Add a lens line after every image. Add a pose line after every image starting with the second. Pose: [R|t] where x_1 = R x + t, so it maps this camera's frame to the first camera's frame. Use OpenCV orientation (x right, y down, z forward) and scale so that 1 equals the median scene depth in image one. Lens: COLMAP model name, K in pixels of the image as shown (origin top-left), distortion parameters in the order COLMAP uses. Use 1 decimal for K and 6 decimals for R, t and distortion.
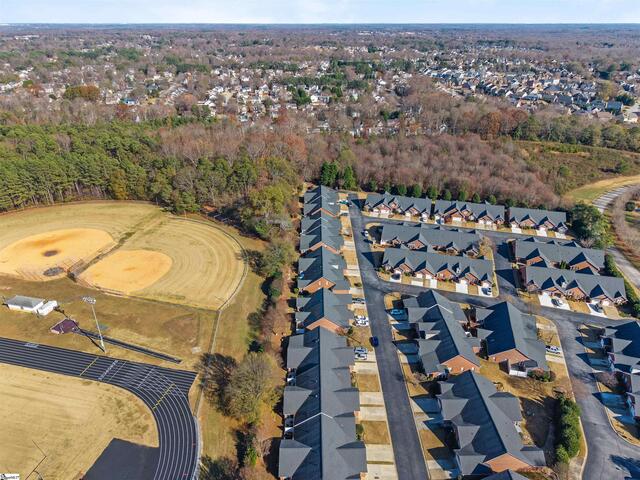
lens RADIAL K [[457.2, 0, 320.3], [0, 457.2, 253.3], [0, 0, 1]] dist [0.009368, -0.003663]
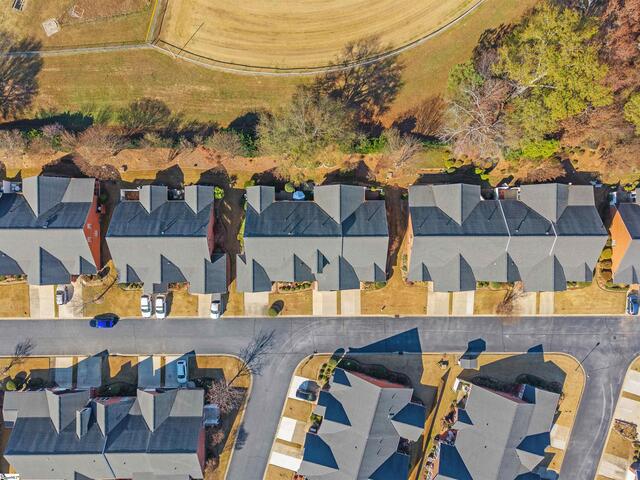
lens RADIAL K [[457.2, 0, 320.3], [0, 457.2, 253.3], [0, 0, 1]] dist [0.009368, -0.003663]
pose [[-0.005602, 0.999075, 0.042640, 0.000286], [-0.445914, -0.040663, 0.894152, -0.438230], [0.895058, -0.014004, 0.445729, 0.916966]]
